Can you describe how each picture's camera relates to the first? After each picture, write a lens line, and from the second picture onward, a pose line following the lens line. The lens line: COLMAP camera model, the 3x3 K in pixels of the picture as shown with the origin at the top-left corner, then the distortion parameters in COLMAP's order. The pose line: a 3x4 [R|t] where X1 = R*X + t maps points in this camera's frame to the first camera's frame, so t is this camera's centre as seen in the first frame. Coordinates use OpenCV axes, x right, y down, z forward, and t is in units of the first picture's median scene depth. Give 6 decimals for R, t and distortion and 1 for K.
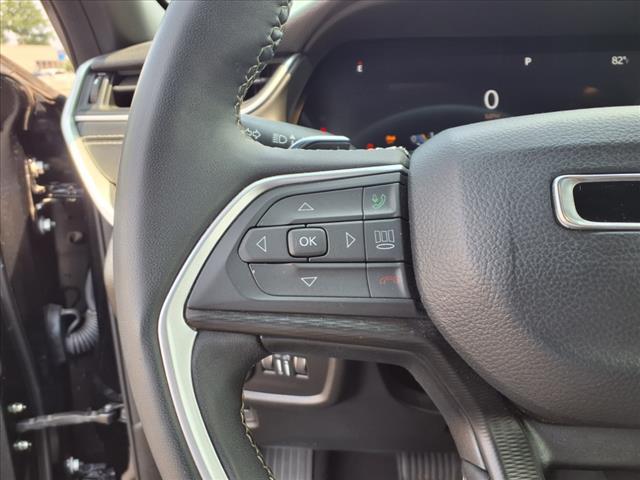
lens RADIAL K [[497.5, 0, 320.9], [0, 497.5, 259.8], [0, 0, 1]] dist [0.008101, 0.001716]
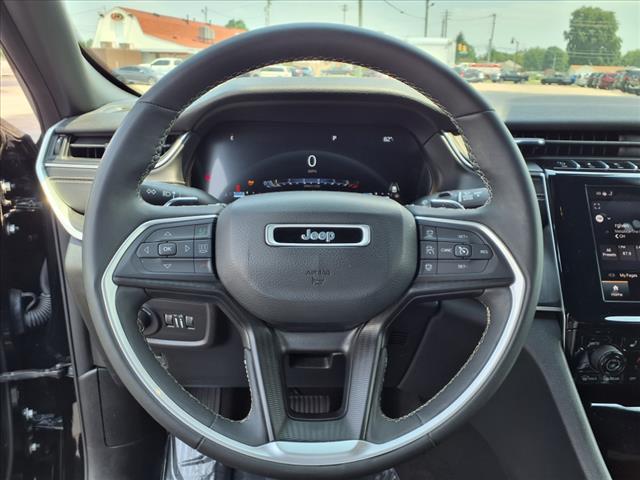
lens RADIAL K [[497.5, 0, 320.9], [0, 497.5, 259.8], [0, 0, 1]] dist [0.008101, 0.001716]
pose [[0.994100, 0.010257, 0.107985, 0.199515], [-0.010684, 0.999937, 0.003380, -0.000626], [-0.107944, -0.004514, 0.994147, -0.643138]]
